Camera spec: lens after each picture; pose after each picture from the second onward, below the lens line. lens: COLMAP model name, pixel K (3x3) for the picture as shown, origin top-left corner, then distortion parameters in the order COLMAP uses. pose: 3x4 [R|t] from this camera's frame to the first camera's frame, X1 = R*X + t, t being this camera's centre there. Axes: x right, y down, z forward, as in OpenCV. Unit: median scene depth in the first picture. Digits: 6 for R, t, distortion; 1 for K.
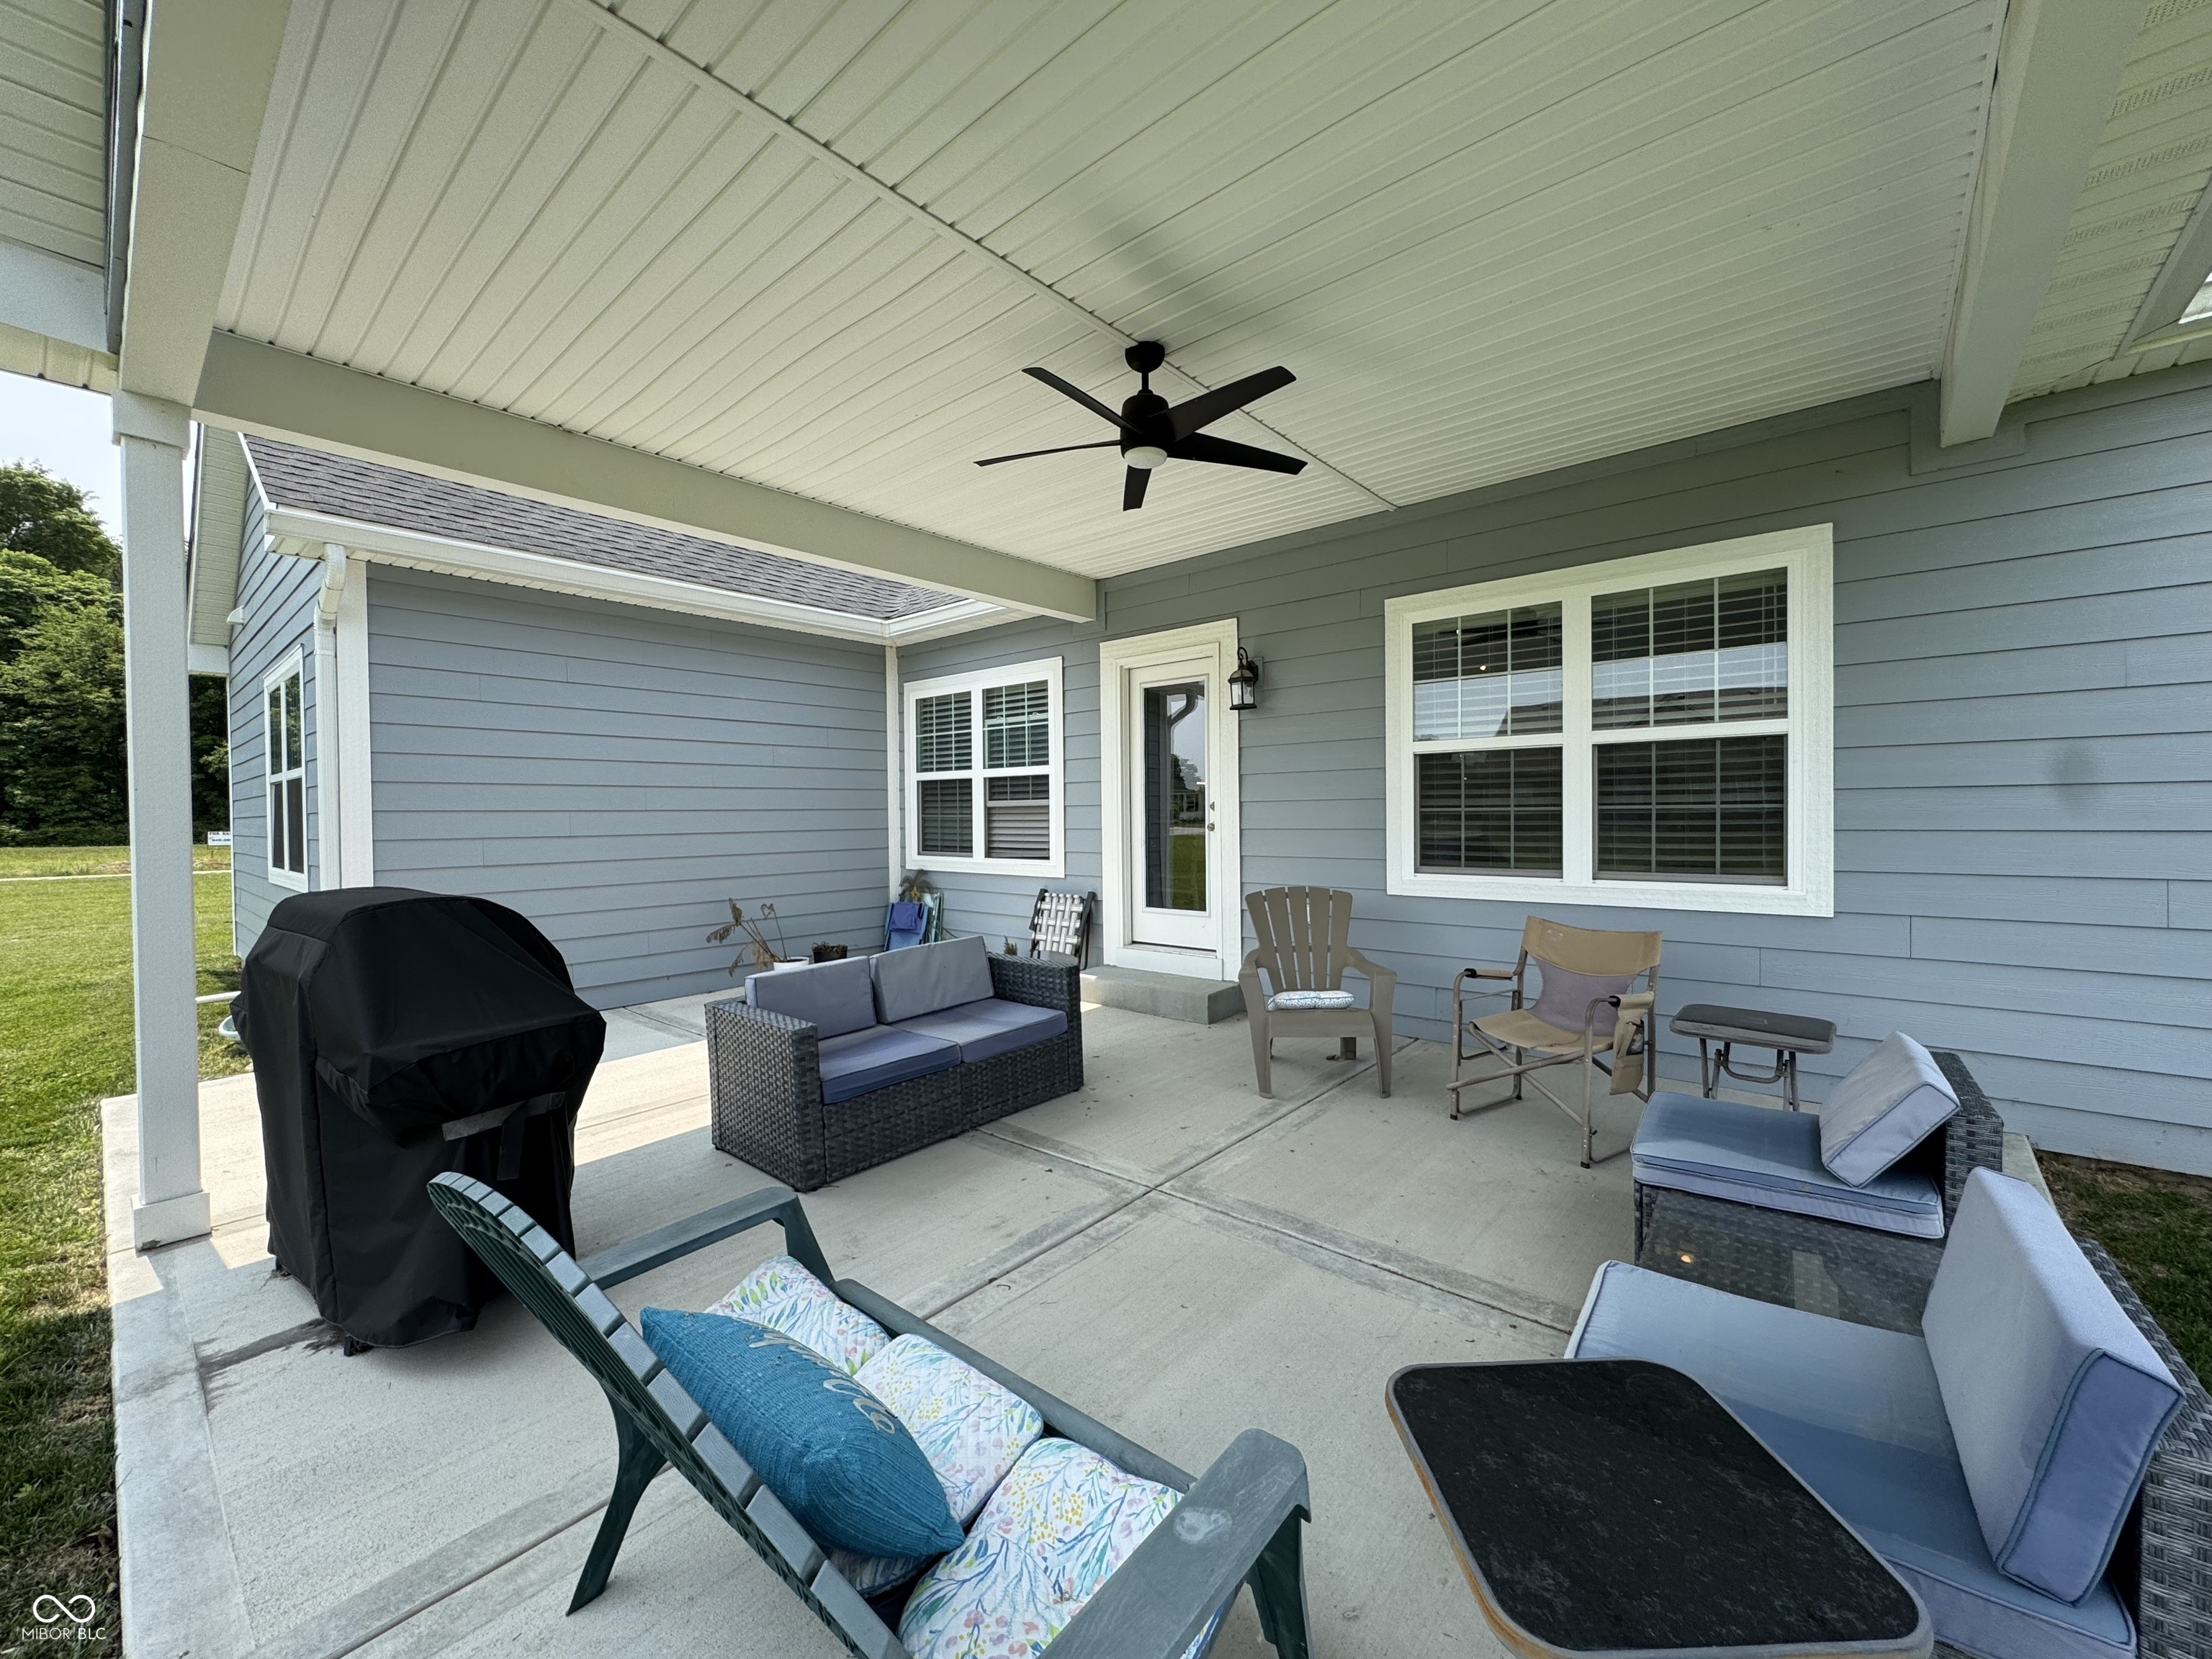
lens RADIAL K [[885.8, 0, 1120.5], [0, 885.8, 830.2], [0, 0, 1]] dist [-0.001282, 0.000374]
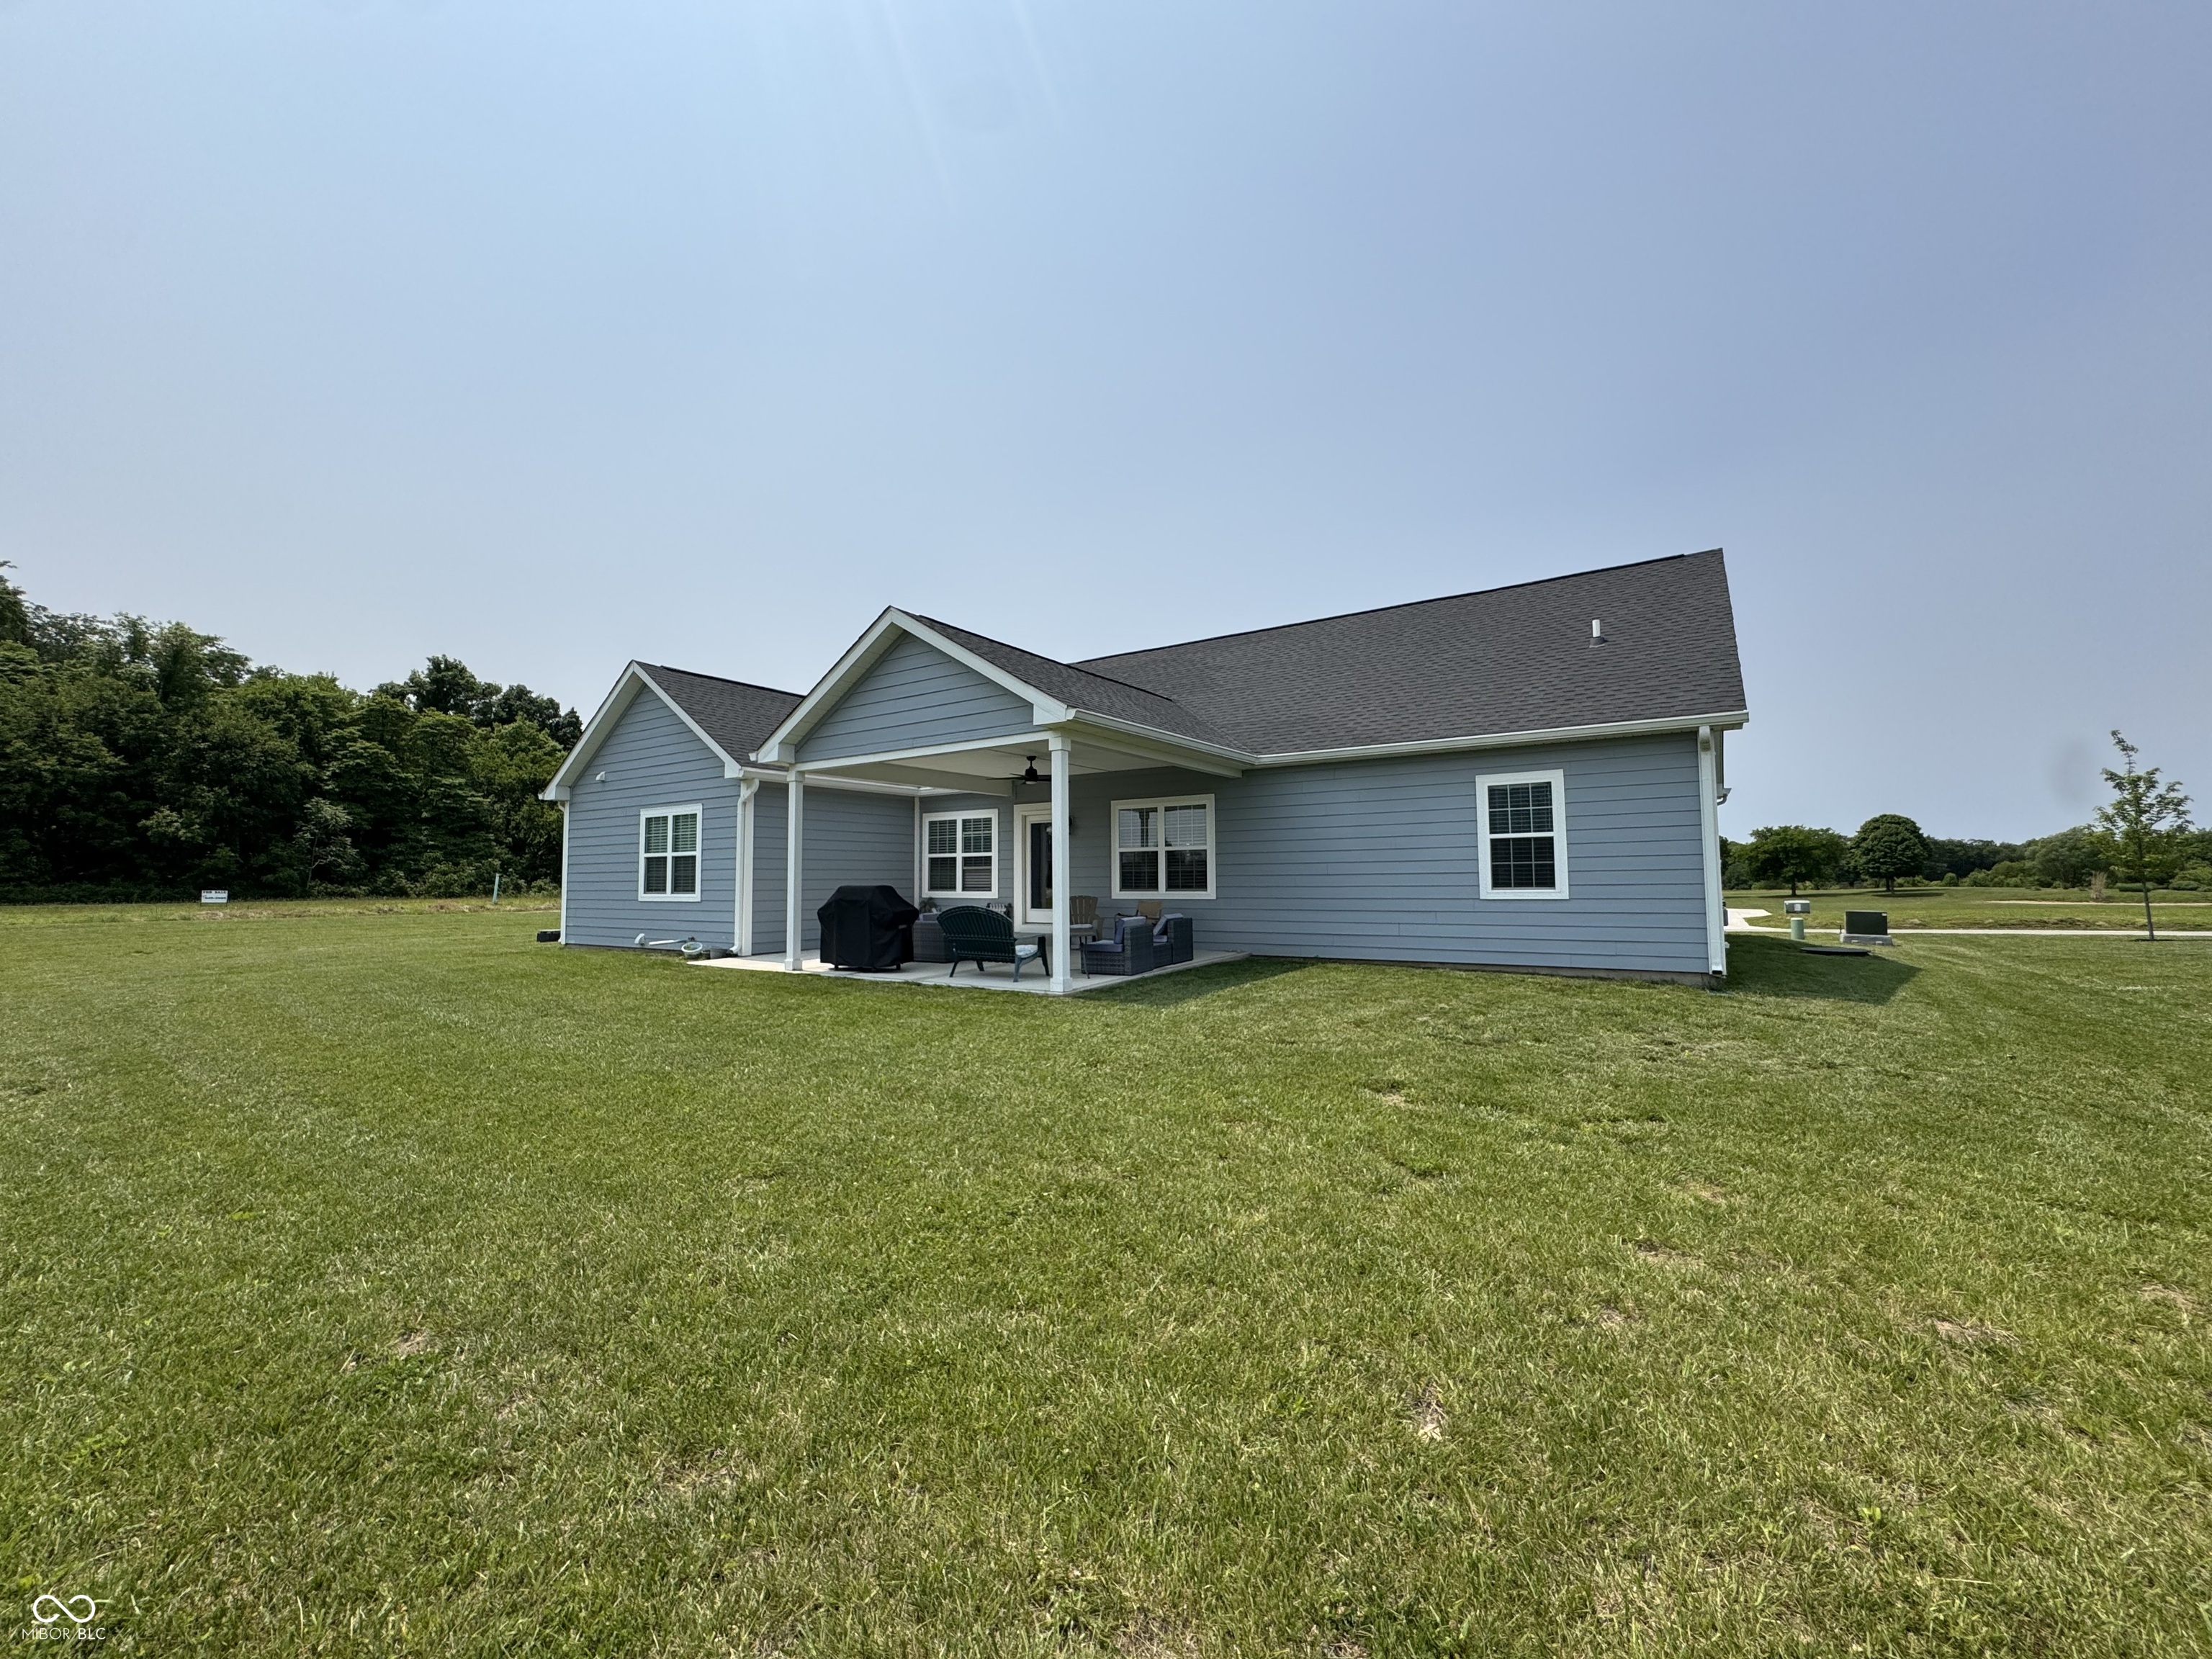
lens RADIAL K [[885.8, 0, 1108.4], [0, 885.8, 820.3], [0, 0, 1]] dist [-0.001282, 0.000374]
pose [[0.993951, 0.008957, 0.109457, -0.029046], [0.000235, 0.996493, -0.083675, 0.042047], [-0.109822, 0.083195, 0.990463, -1.435036]]
